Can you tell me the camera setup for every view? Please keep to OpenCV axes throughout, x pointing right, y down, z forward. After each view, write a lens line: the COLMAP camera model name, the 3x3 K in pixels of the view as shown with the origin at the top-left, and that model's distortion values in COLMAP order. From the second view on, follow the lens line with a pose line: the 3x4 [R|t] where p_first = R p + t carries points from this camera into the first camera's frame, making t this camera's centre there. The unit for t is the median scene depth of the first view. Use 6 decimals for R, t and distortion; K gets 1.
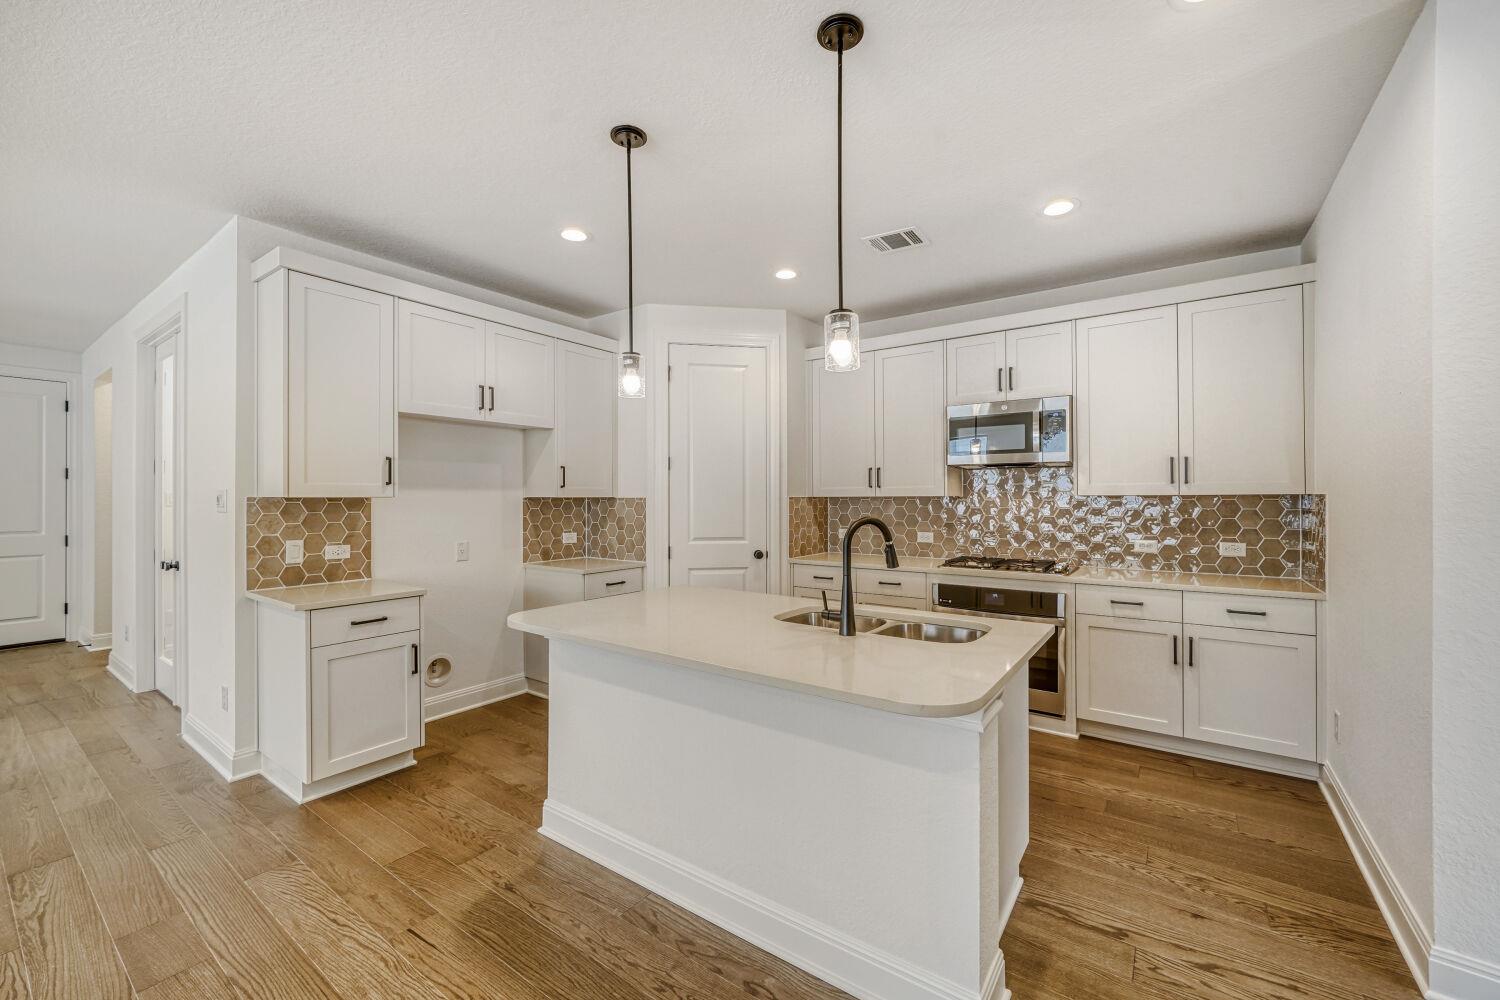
lens RADIAL K [[595.7, 0, 759.5], [0, 595.7, 497.1], [0, 0, 1]] dist [-0.010184, 0.003520]
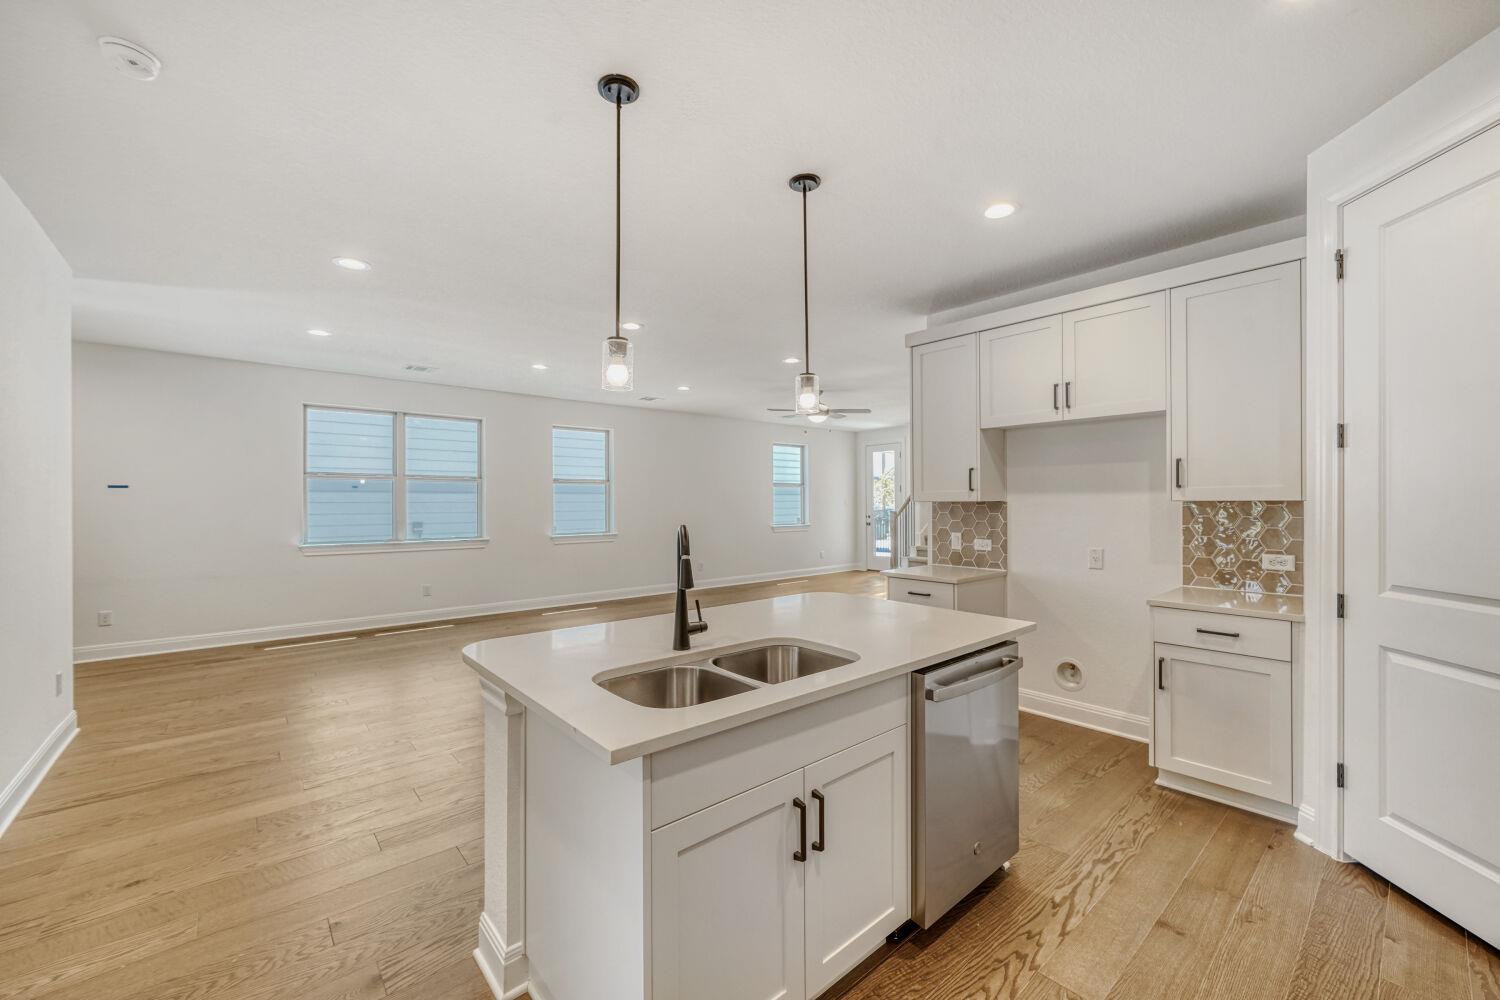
lens RADIAL K [[595.7, 0, 744.1], [0, 595.7, 502.7], [0, 0, 1]] dist [-0.010184, 0.003520]
pose [[-0.245152, 0.002938, -0.969480, 0.607868], [0.005829, 0.999982, 0.001556, -0.001501], [0.969467, -0.005270, -0.245165, 0.778225]]
